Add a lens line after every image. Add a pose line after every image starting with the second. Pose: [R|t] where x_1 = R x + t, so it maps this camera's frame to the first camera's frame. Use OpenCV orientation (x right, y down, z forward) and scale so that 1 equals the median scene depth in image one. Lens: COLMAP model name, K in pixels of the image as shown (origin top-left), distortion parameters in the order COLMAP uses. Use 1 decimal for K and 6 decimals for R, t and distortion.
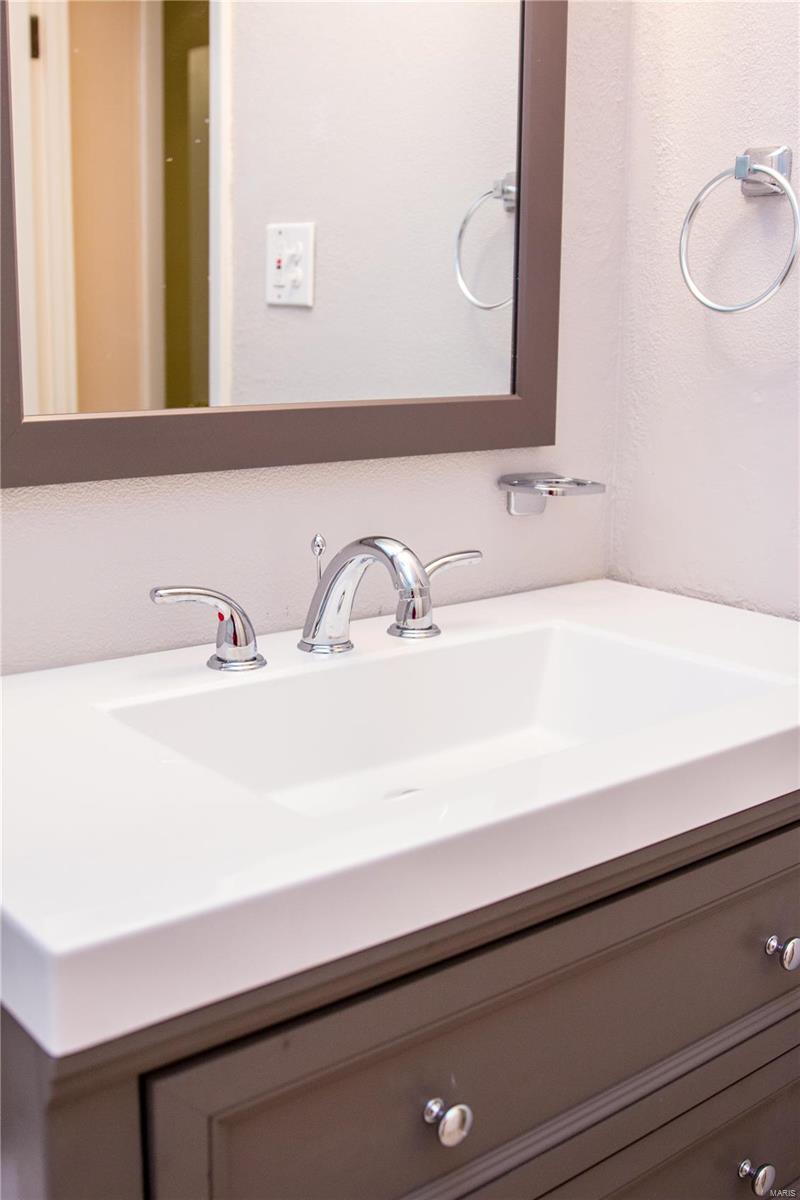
lens RADIAL K [[1306.4, 0, 400.0], [0, 1306.4, 600.0], [0, 0, 1]] dist [-0.094050, 0.054004]
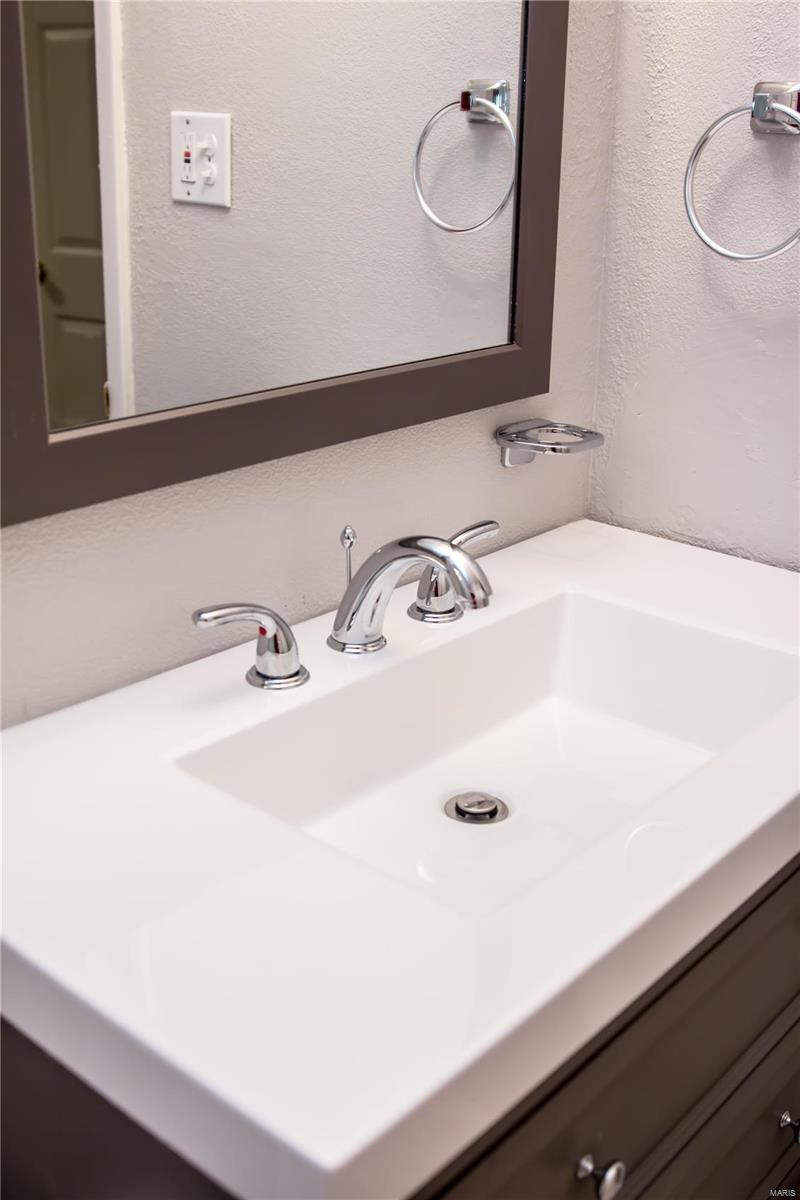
lens RADIAL K [[1306.4, 0, 400.0], [0, 1306.4, 600.0], [0, 0, 1]] dist [-0.094050, 0.054004]
pose [[0.985368, -0.053777, 0.161736, -0.150878], [0.029409, 0.988332, 0.149447, -0.114686], [-0.167886, -0.142503, 0.975452, 0.068007]]
